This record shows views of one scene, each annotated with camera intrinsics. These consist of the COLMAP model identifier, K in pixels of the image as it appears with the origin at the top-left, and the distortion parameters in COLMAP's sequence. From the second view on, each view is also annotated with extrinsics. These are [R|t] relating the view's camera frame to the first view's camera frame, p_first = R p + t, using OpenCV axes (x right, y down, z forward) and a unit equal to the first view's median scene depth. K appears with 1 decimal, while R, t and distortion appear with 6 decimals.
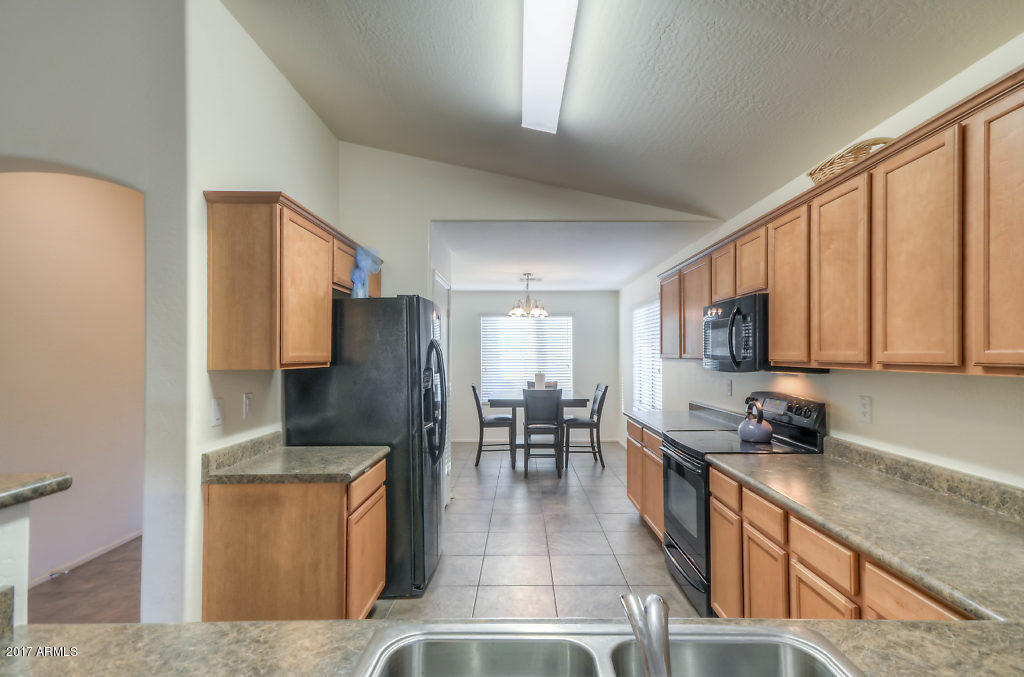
lens RADIAL K [[516.7, 0, 504.7], [0, 516.7, 355.9], [0, 0, 1]] dist [0.011958, 0.000296]
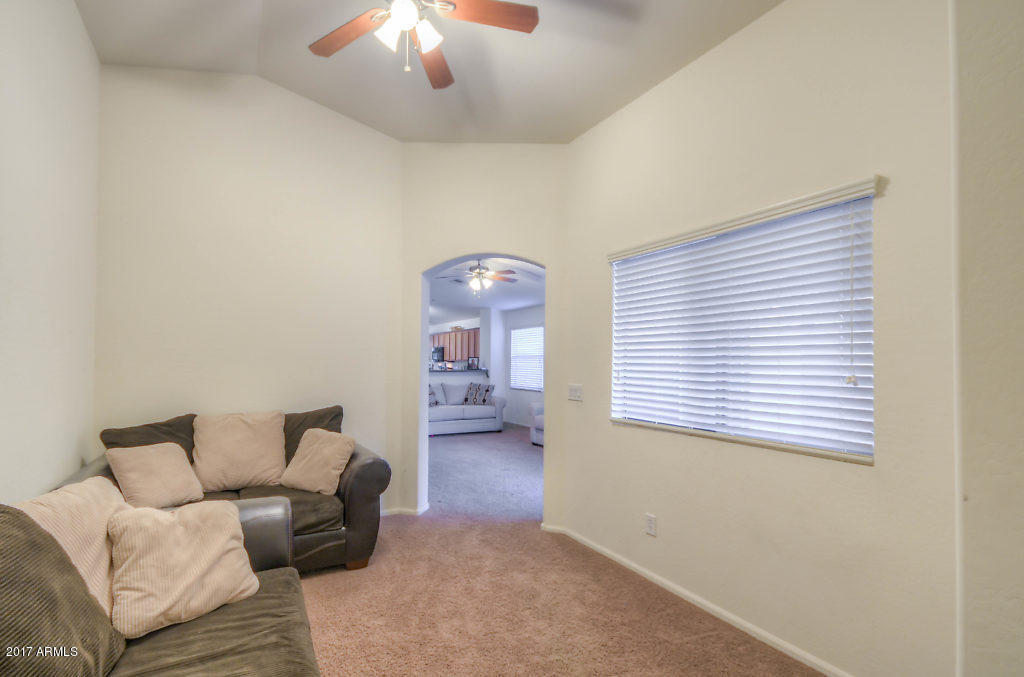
lens RADIAL K [[462.0, 0, 505.5], [0, 462.0, 348.9], [0, 0, 1]] dist [0.014195, 0.000847]
pose [[0.853032, 0.020953, 0.521437, -1.570534], [-0.006766, 0.999554, -0.029096, 0.032345], [-0.521814, 0.021292, 0.852794, -3.724716]]
